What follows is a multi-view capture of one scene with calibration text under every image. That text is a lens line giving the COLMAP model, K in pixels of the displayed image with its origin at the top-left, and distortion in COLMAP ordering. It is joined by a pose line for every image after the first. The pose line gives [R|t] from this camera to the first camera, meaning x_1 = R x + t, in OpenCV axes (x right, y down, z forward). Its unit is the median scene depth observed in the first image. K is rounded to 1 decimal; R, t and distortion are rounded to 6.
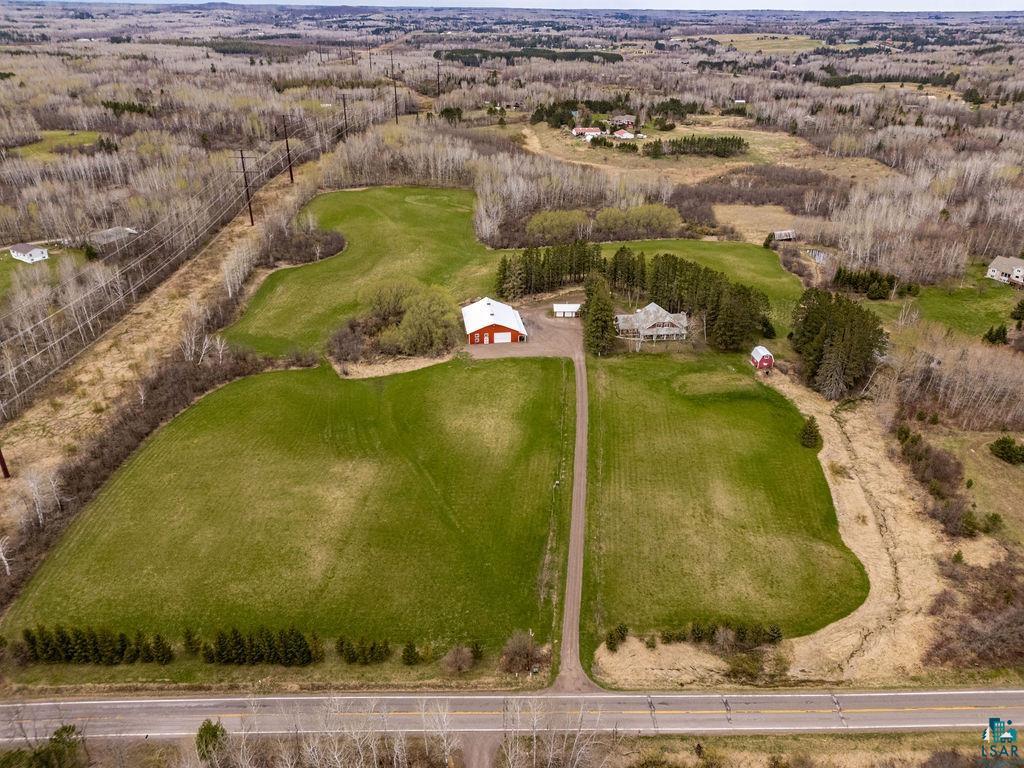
lens RADIAL K [[746.7, 0, 513.5], [0, 746.7, 390.7], [0, 0, 1]] dist [0.098591, -0.105125]
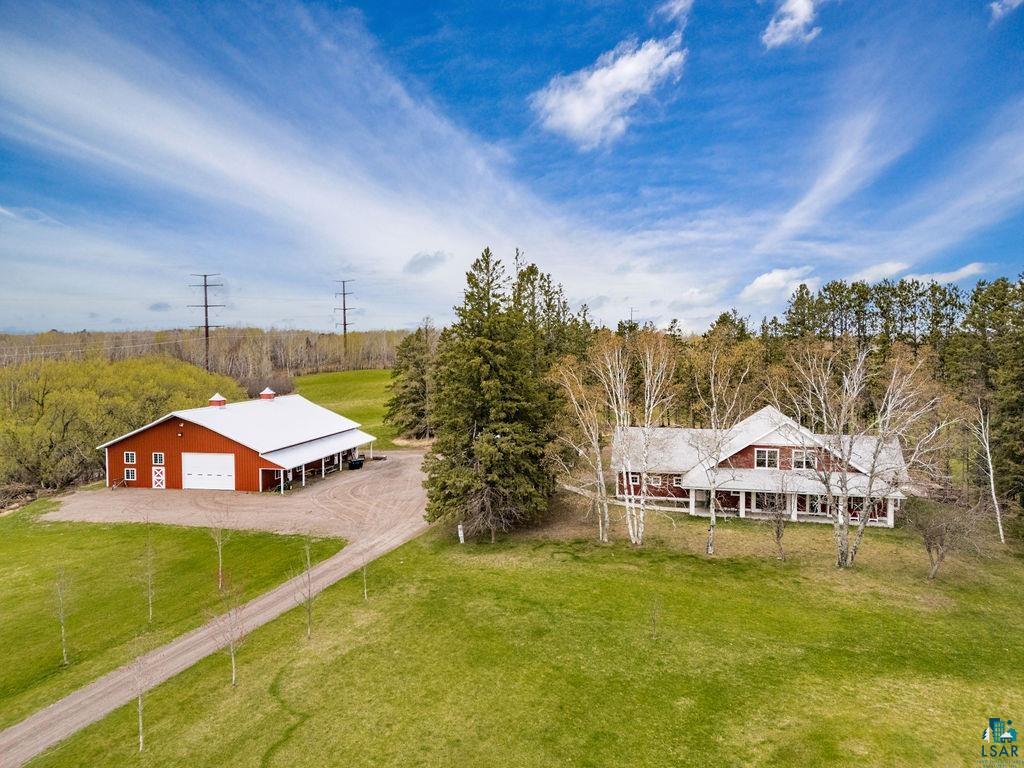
lens RADIAL K [[744.6, 0, 512.0], [0, 744.6, 384.0], [0, 0, 1]] dist [0.115941, -0.123644]
pose [[0.941921, 0.006698, -0.335768, 0.195645], [-0.140285, 0.916242, -0.375261, -0.006984], [0.305131, 0.400570, 0.863967, 0.747473]]
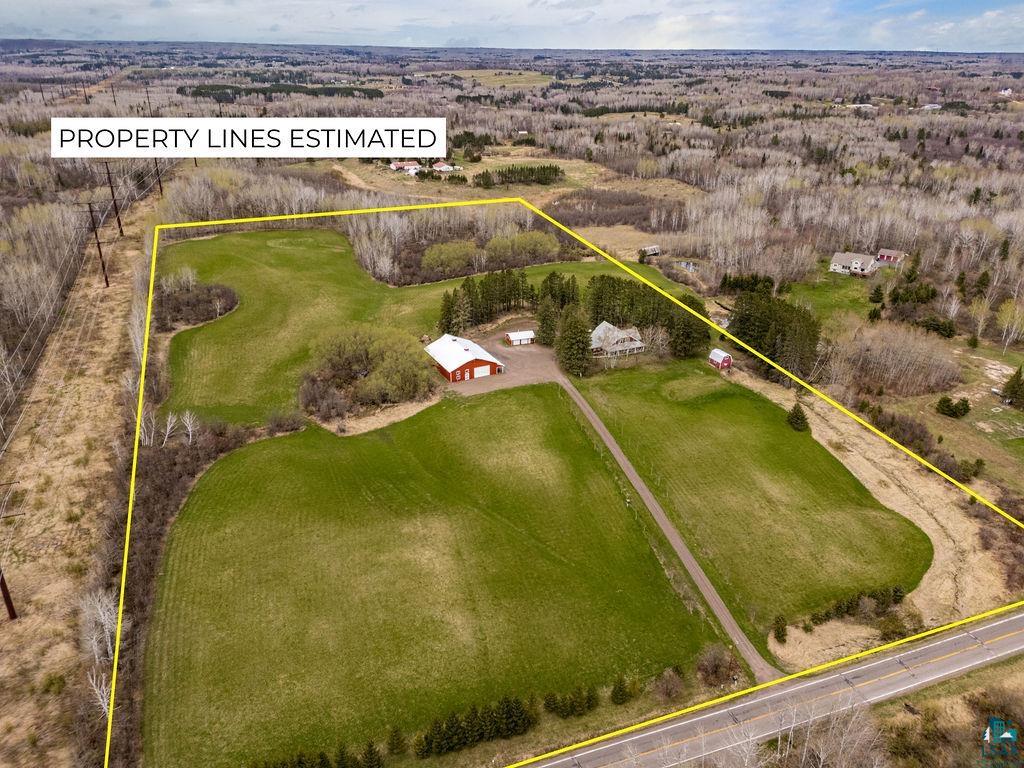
lens RADIAL K [[749.5, 0, 517.6], [0, 749.5, 386.1], [0, 0, 1]] dist [0.101718, -0.105920]
pose [[0.943091, -0.135415, 0.303714, -0.269642], [0.148840, 0.988630, -0.021383, -0.023403], [-0.297365, 0.065371, 0.952523, 0.038459]]
